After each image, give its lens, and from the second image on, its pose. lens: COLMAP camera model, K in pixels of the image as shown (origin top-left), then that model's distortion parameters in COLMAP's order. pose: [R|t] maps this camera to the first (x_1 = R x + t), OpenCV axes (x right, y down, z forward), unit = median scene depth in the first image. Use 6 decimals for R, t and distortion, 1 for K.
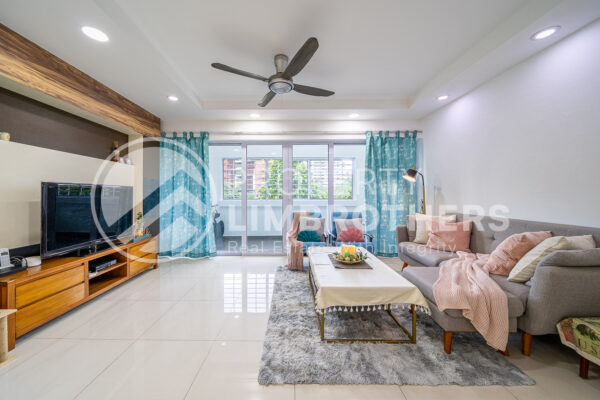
lens RADIAL K [[212.5, 0, 298.4], [0, 212.5, 195.8], [0, 0, 1]] dist [-0.011653, -0.000072]
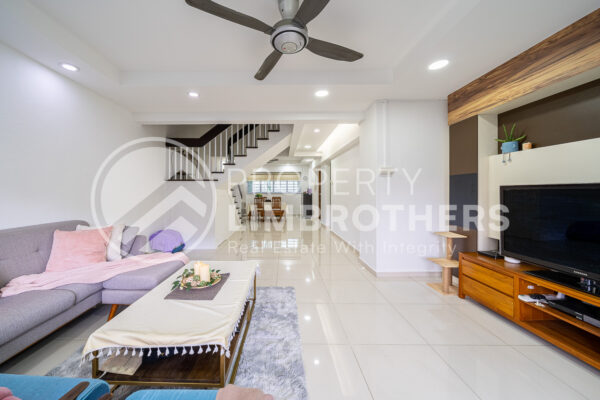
lens RADIAL K [[212.5, 0, 298.0], [0, 212.5, 195.0], [0, 0, 1]] dist [-0.011653, -0.000072]
pose [[-0.999432, -0.001518, -0.033664, -0.107467], [-0.002255, 0.999759, 0.021857, -0.036145], [0.033623, 0.021920, -0.999194, 2.013409]]
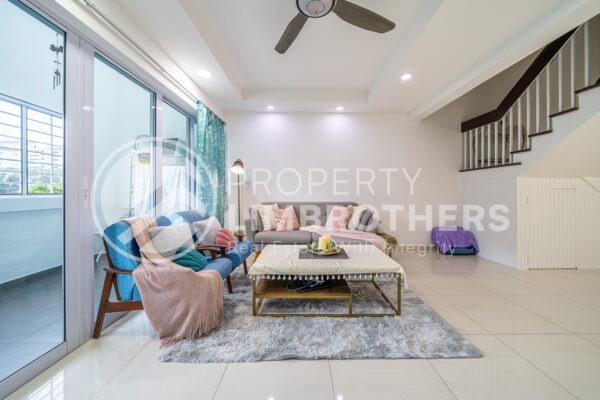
lens RADIAL K [[212.5, 0, 297.9], [0, 212.5, 194.8], [0, 0, 1]] dist [-0.011653, -0.000072]
pose [[0.032763, -0.010710, 0.999406, -0.816898], [0.018042, 0.999786, 0.010123, 0.042852], [-0.999300, 0.017700, 0.032949, 1.236854]]
